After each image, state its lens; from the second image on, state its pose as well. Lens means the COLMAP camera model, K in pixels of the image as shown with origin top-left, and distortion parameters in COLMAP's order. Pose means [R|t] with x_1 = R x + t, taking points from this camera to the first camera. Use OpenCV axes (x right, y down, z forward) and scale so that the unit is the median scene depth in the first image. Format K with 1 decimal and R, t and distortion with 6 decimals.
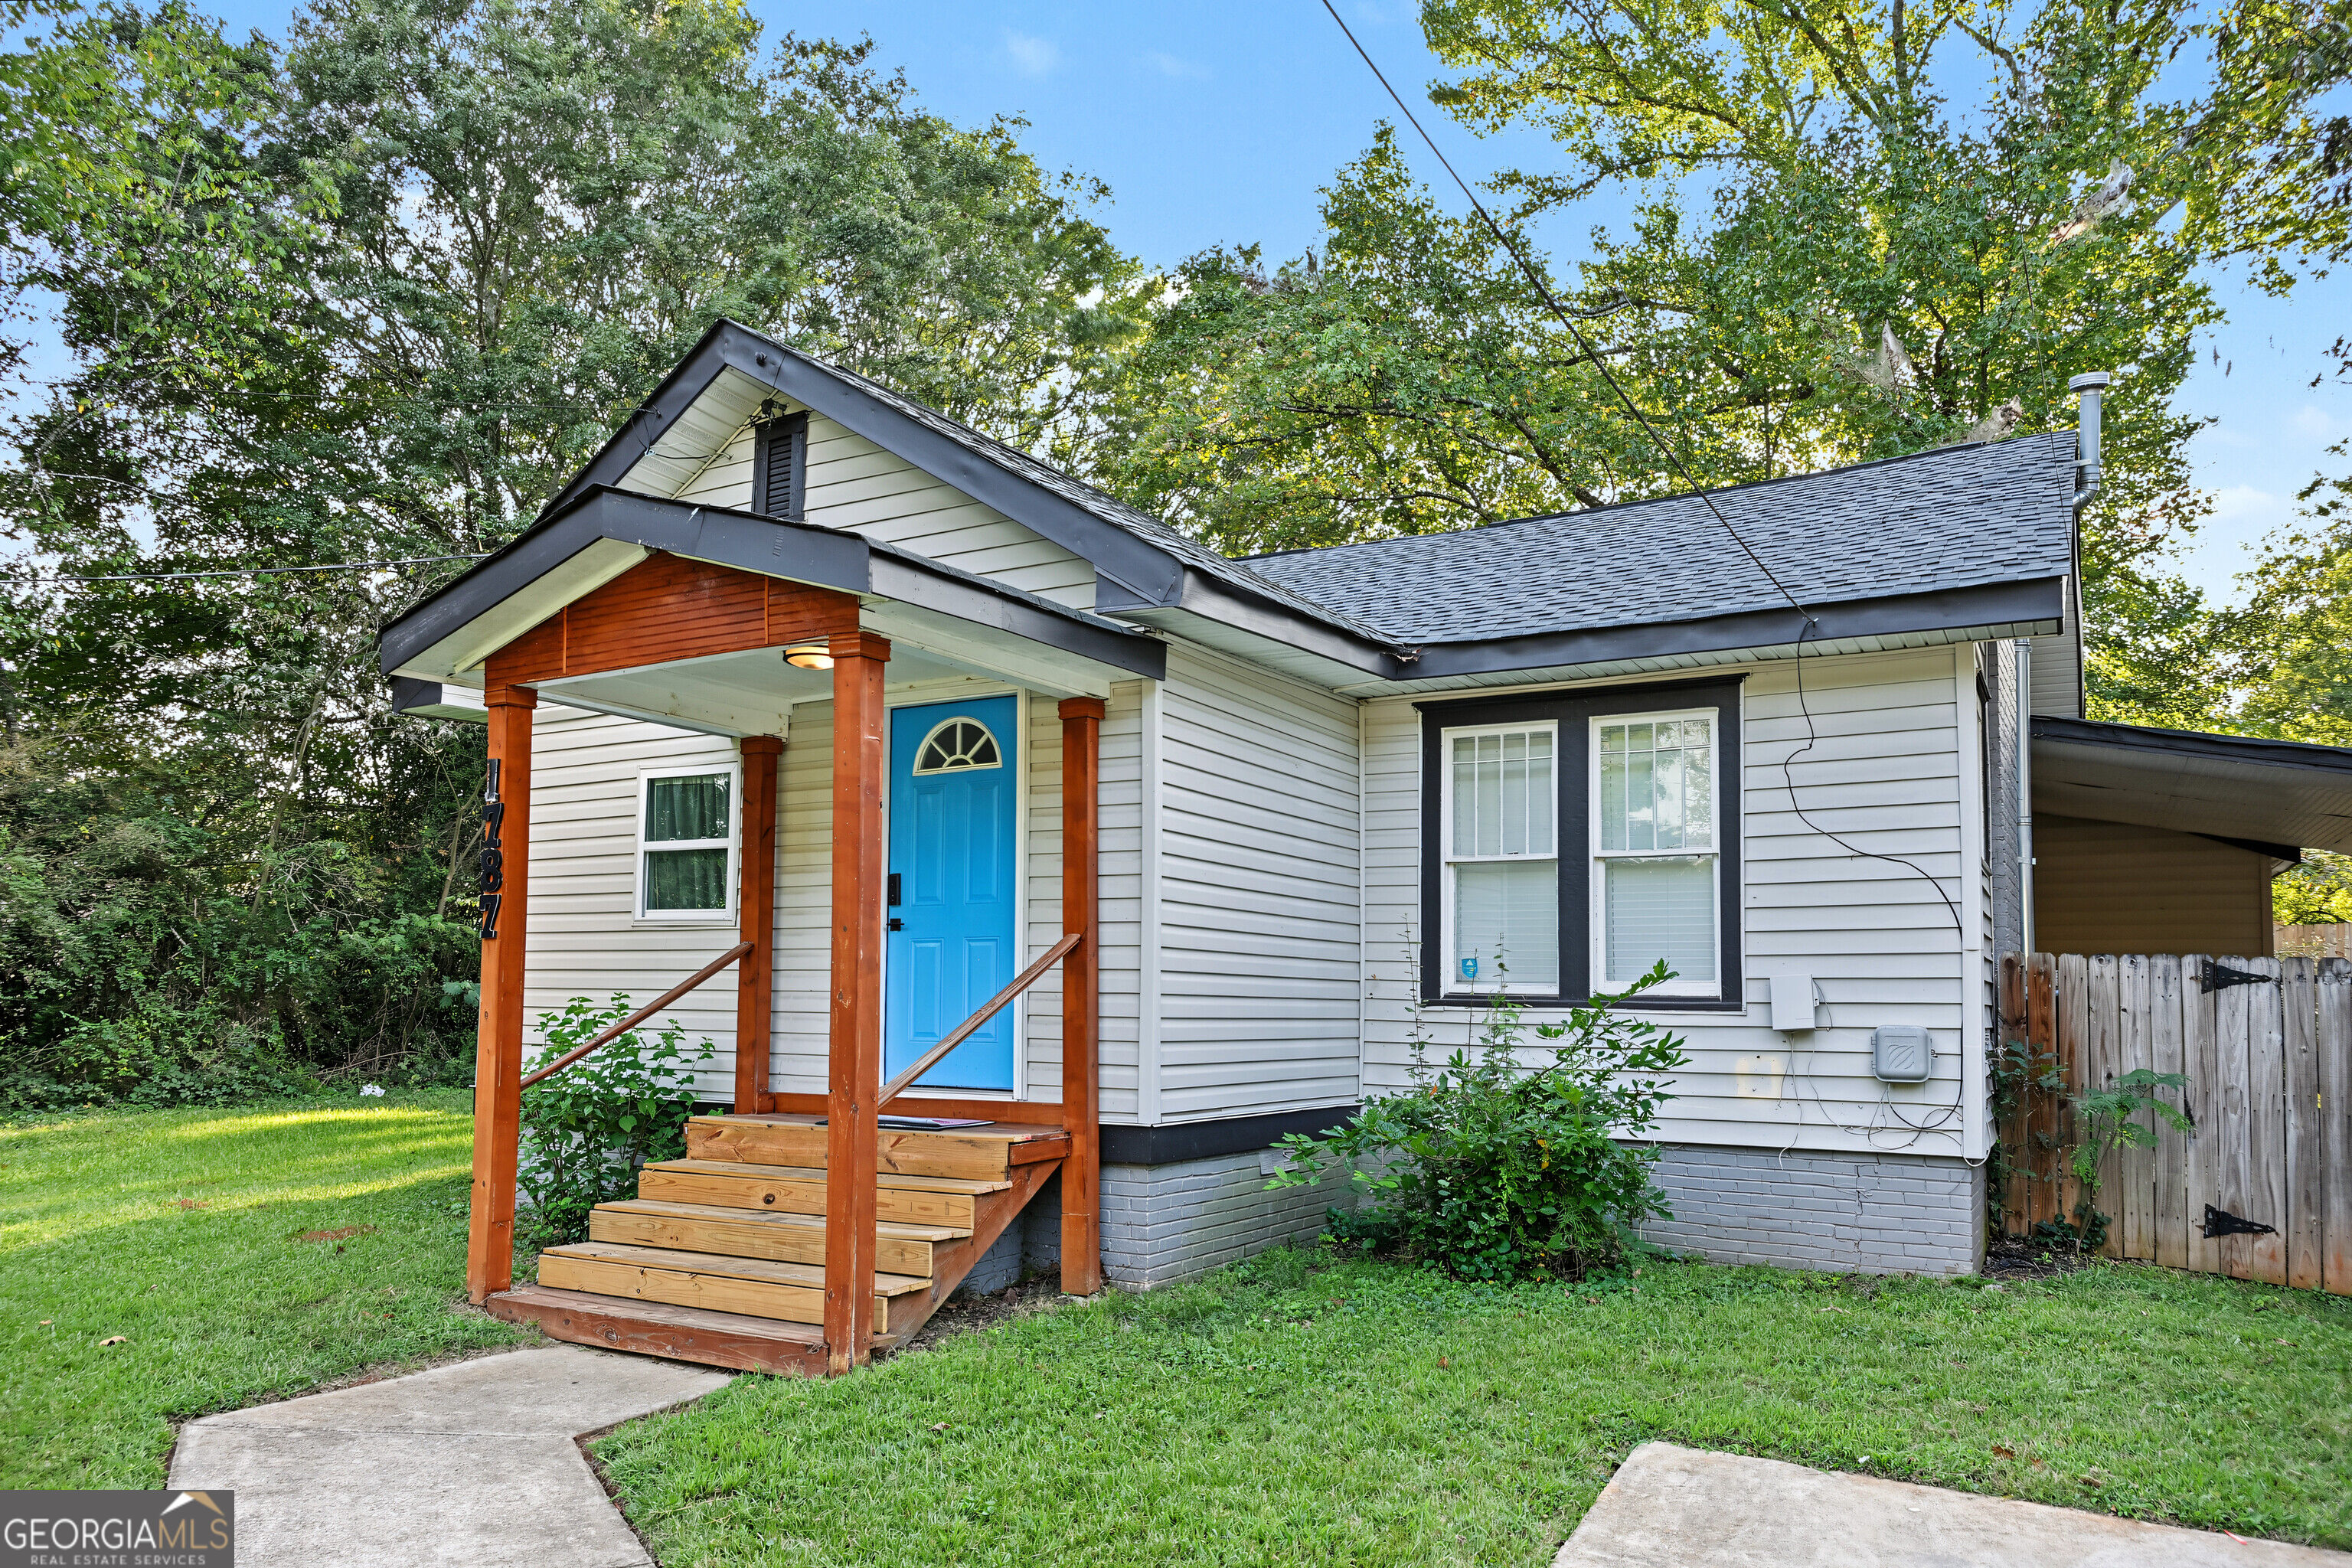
lens RADIAL K [[1599.0, 0, 1177.7], [0, 1599.0, 835.5], [0, 0, 1]] dist [-0.003528, -0.000236]
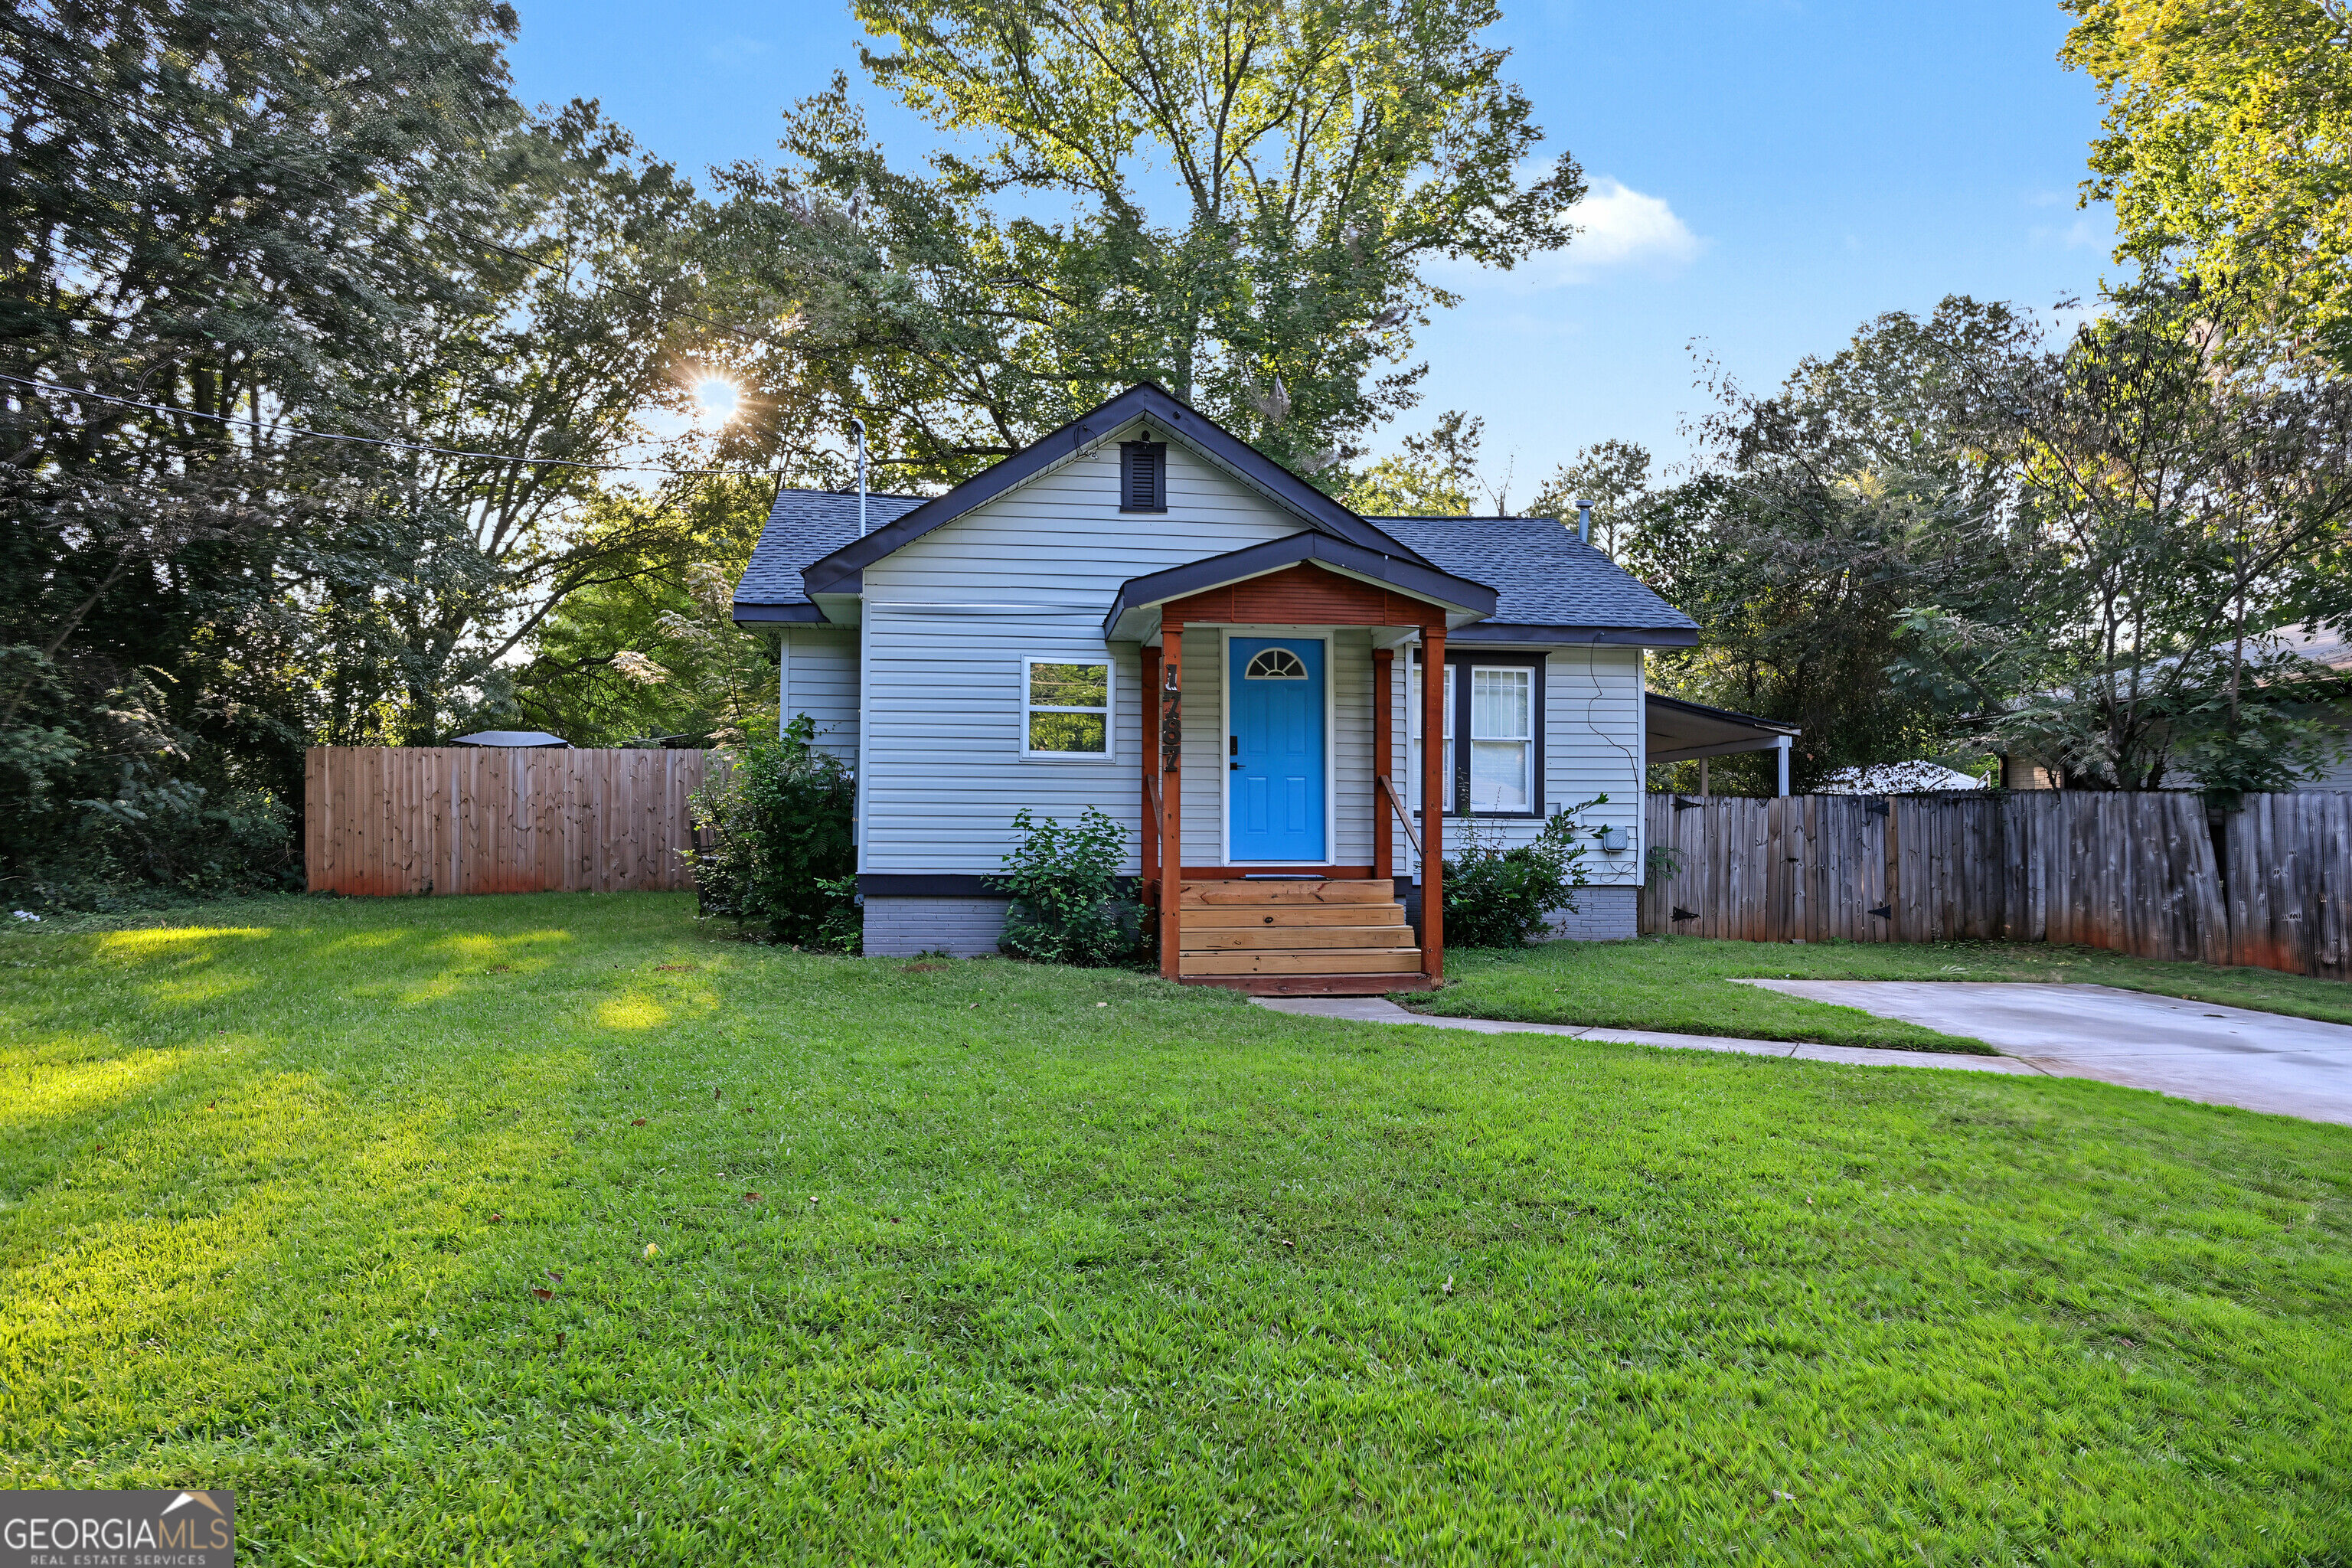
lens RADIAL K [[1554.4, 0, 1169.9], [0, 1554.4, 736.0], [0, 0, 1]] dist [0.004874, 0.000738]
pose [[0.784922, 0.036594, 0.618513, -1.243941], [-0.062734, 0.997818, 0.020577, -0.006050], [-0.616411, -0.054953, 0.785505, -0.250326]]
